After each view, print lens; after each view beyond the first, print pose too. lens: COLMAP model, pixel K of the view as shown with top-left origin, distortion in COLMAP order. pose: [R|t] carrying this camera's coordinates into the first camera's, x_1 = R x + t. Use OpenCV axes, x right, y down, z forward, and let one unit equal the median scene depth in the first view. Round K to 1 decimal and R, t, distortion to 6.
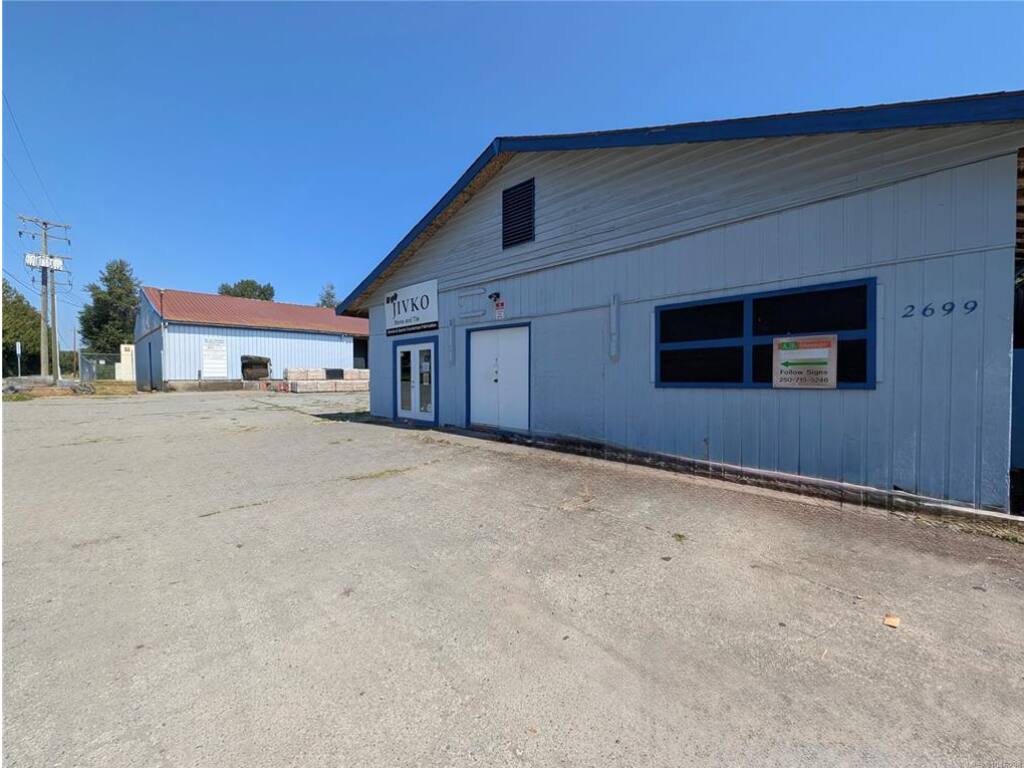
lens RADIAL K [[410.1, 0, 517.0], [0, 410.1, 385.4], [0, 0, 1]] dist [-0.000230, 0.000743]
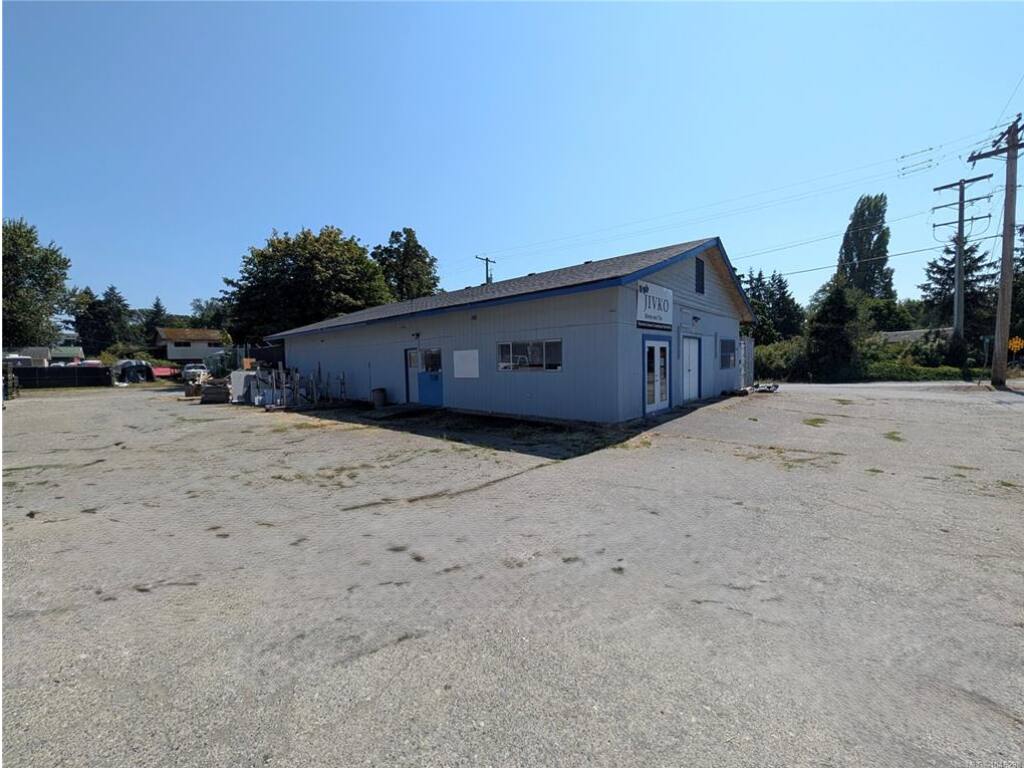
lens RADIAL K [[410.1, 0, 517.0], [0, 410.1, 385.4], [0, 0, 1]] dist [-0.000230, 0.000743]
pose [[0.007221, -0.058080, 0.998286, -0.833099], [0.046976, 0.997229, 0.057679, -0.036446], [-0.998870, 0.046479, 0.009929, 0.837192]]
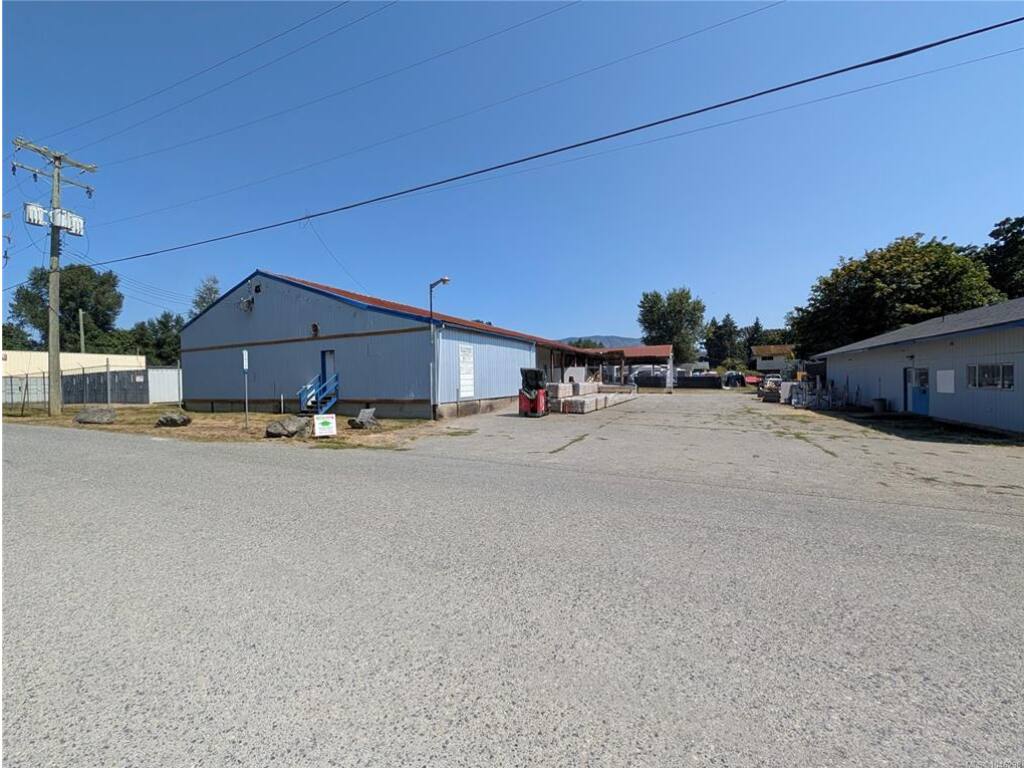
lens RADIAL K [[410.1, 0, 517.0], [0, 410.1, 385.4], [0, 0, 1]] dist [-0.000230, 0.000743]
pose [[0.951003, -0.023241, 0.308307, -1.258211], [0.028107, 0.999540, -0.011351, -0.044219], [-0.307901, 0.019460, 0.951219, 0.376099]]
